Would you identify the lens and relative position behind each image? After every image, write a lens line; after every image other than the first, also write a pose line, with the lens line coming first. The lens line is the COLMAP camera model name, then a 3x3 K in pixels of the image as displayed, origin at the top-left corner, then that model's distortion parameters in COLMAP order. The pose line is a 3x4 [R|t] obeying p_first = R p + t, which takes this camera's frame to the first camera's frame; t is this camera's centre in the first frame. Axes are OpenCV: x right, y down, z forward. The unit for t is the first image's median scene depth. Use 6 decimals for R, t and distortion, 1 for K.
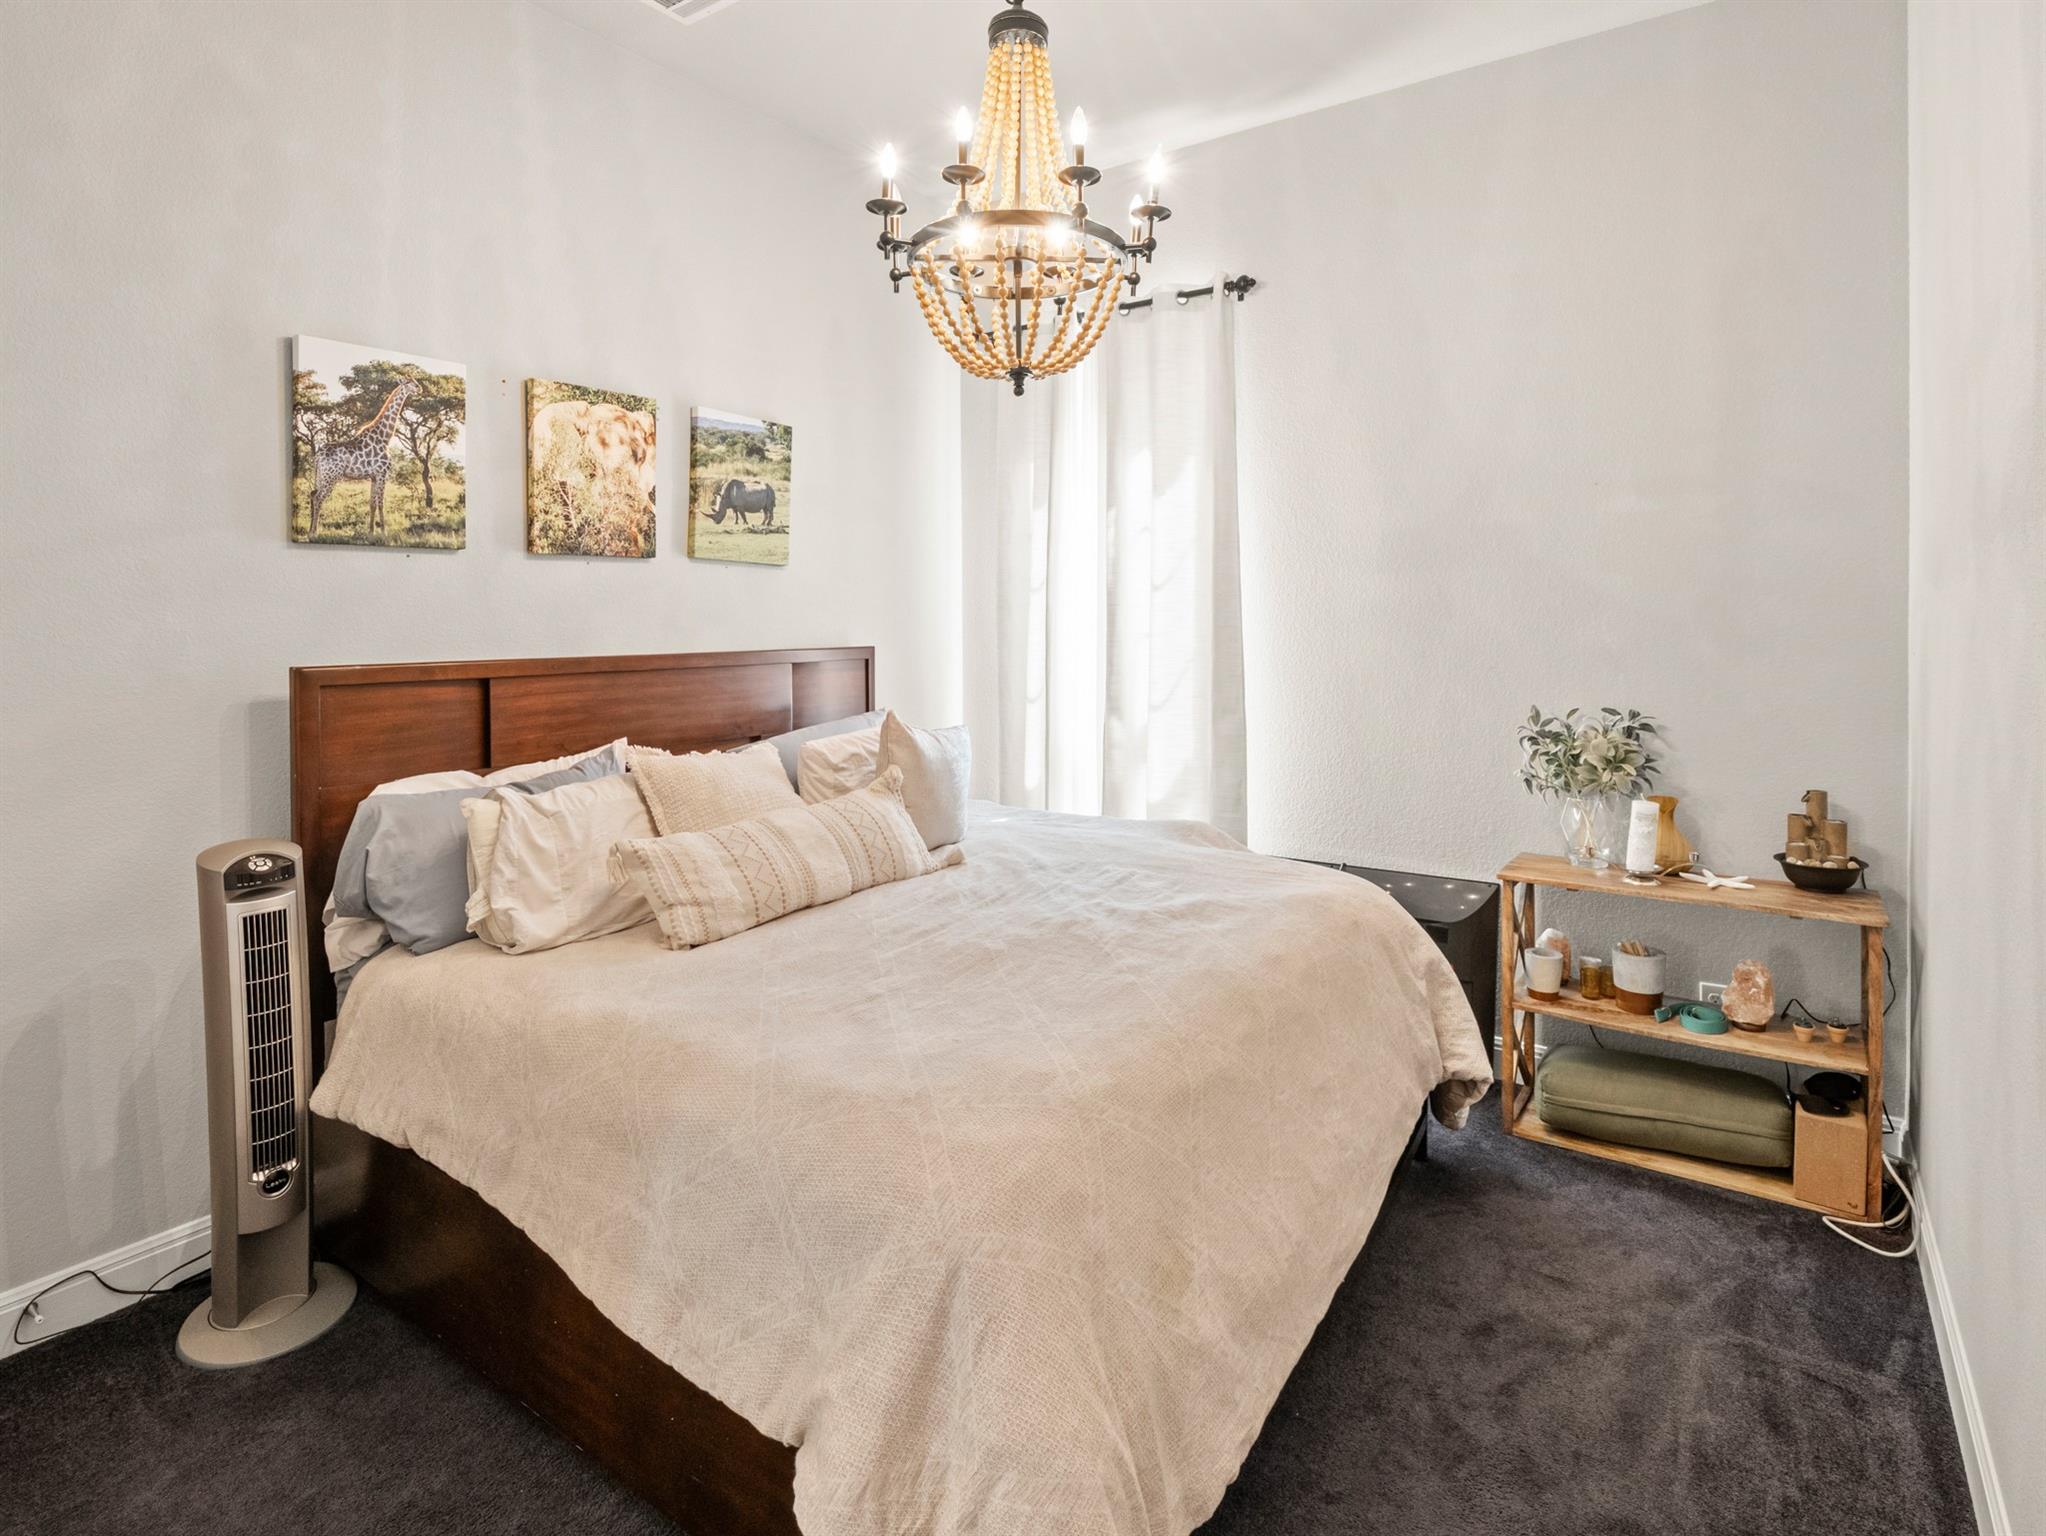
lens RADIAL K [[988.6, 0, 1024.3], [0, 988.6, 764.7], [0, 0, 1]] dist [-0.011741, -0.001172]
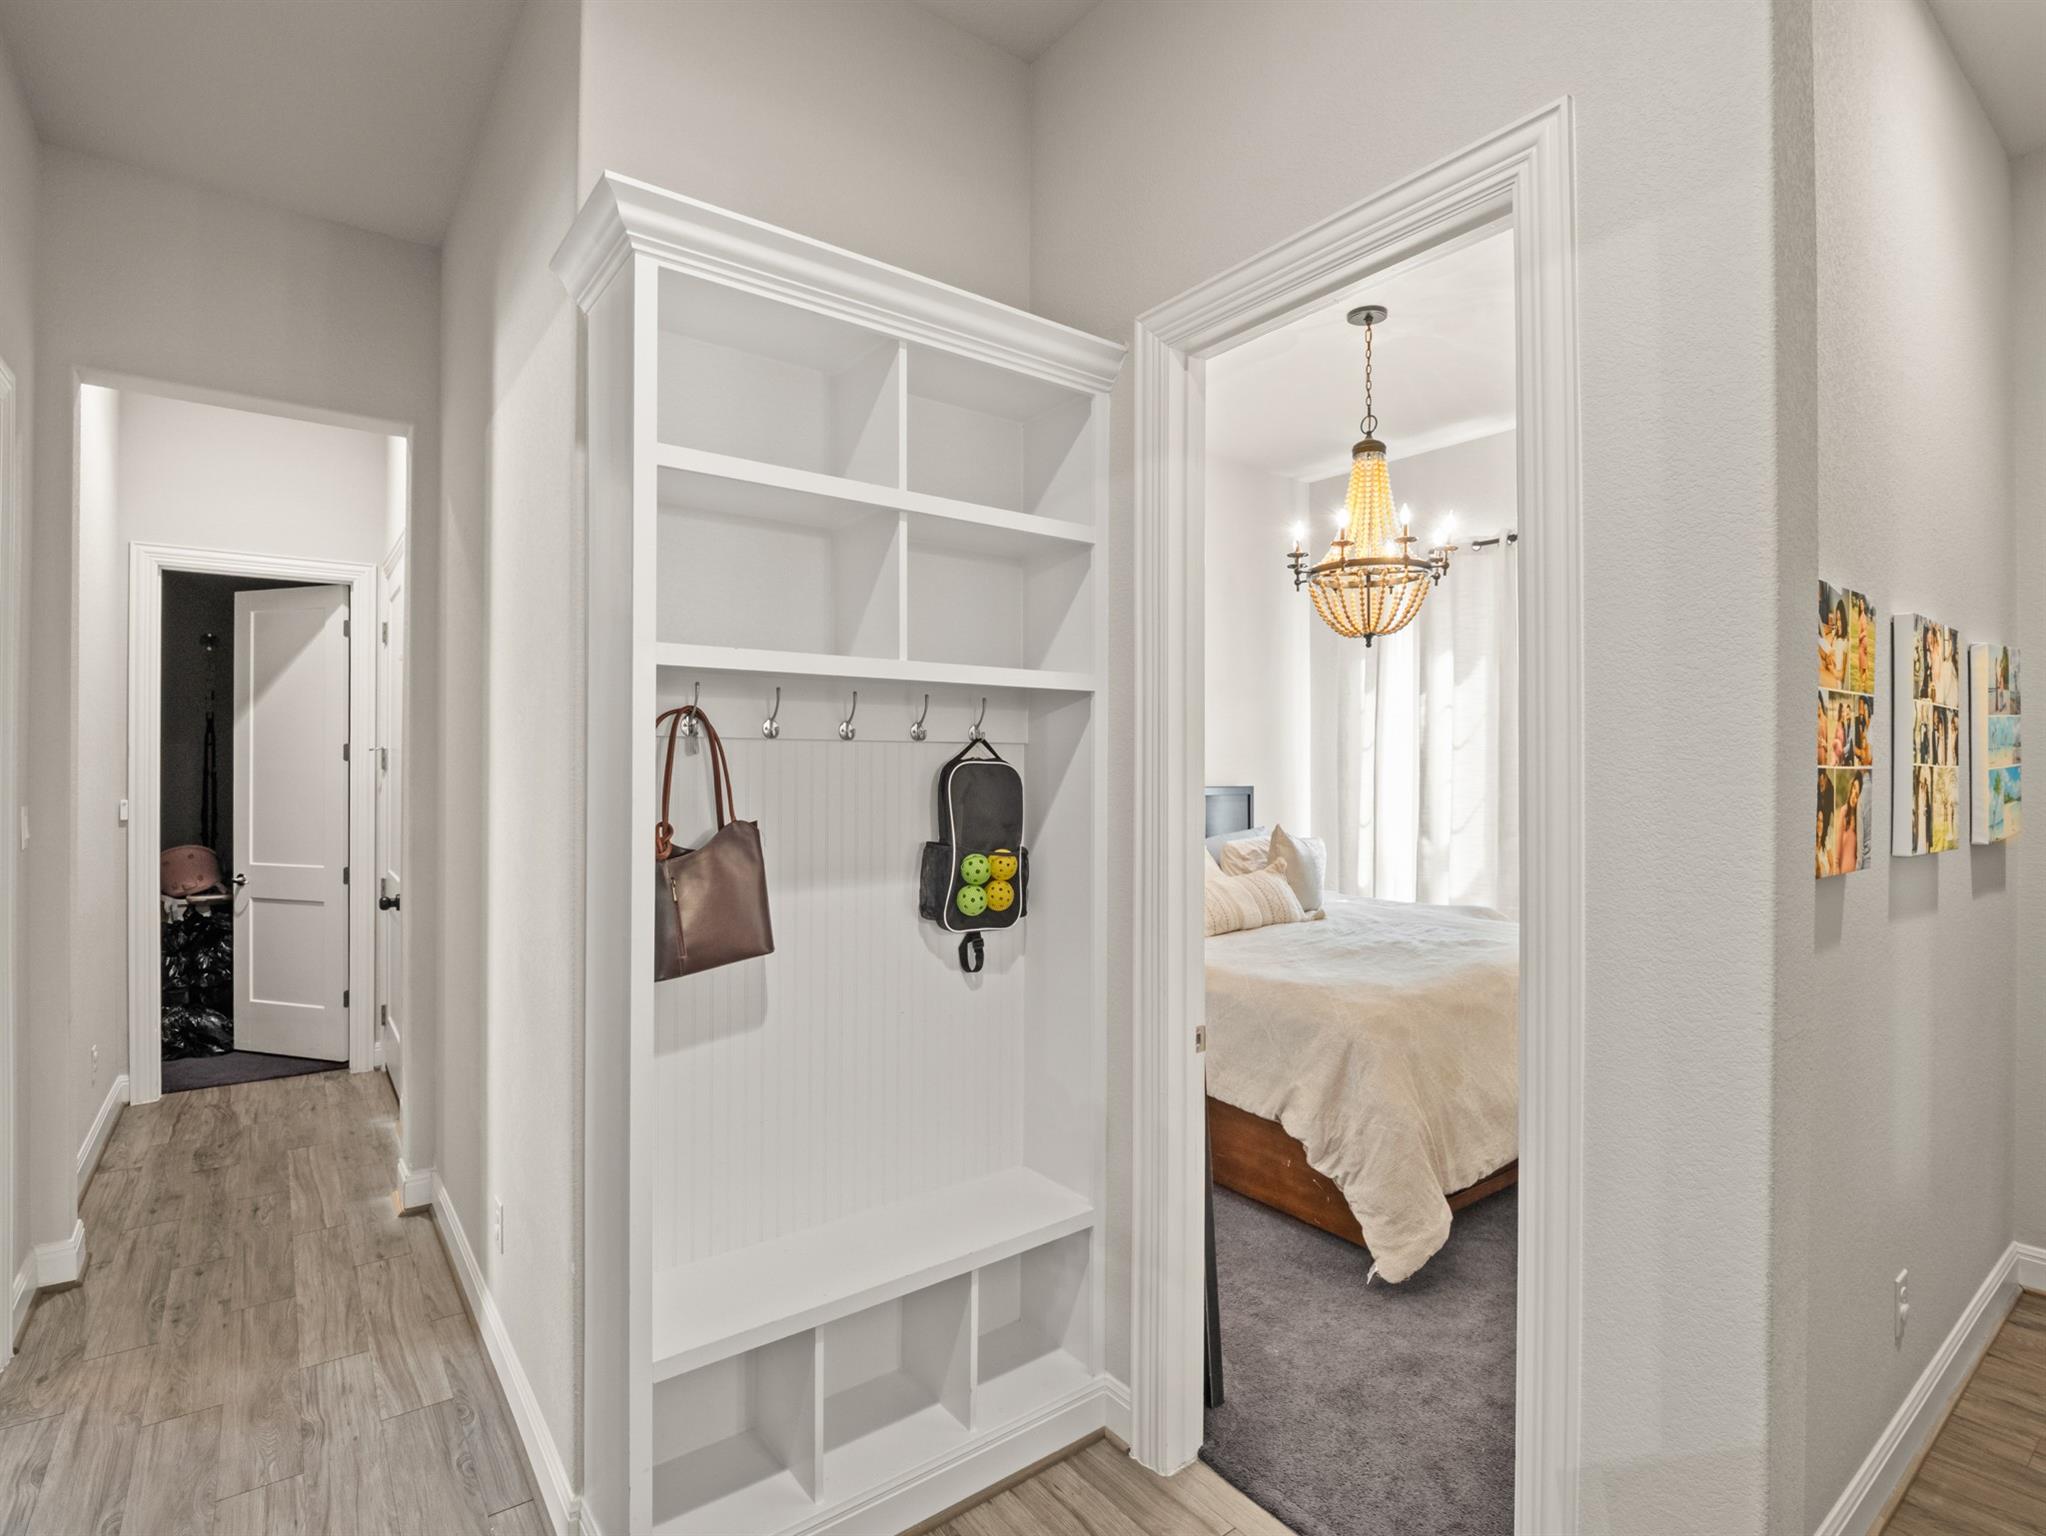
lens RADIAL K [[1007.2, 0, 1049.8], [0, 1007.2, 778.4], [0, 0, 1]] dist [-0.012250, -0.000424]
pose [[0.963987, 0.014198, -0.265569, -0.070157], [-0.049448, 0.990730, -0.126525, 0.116533], [0.261311, 0.135100, 0.955753, -0.811615]]
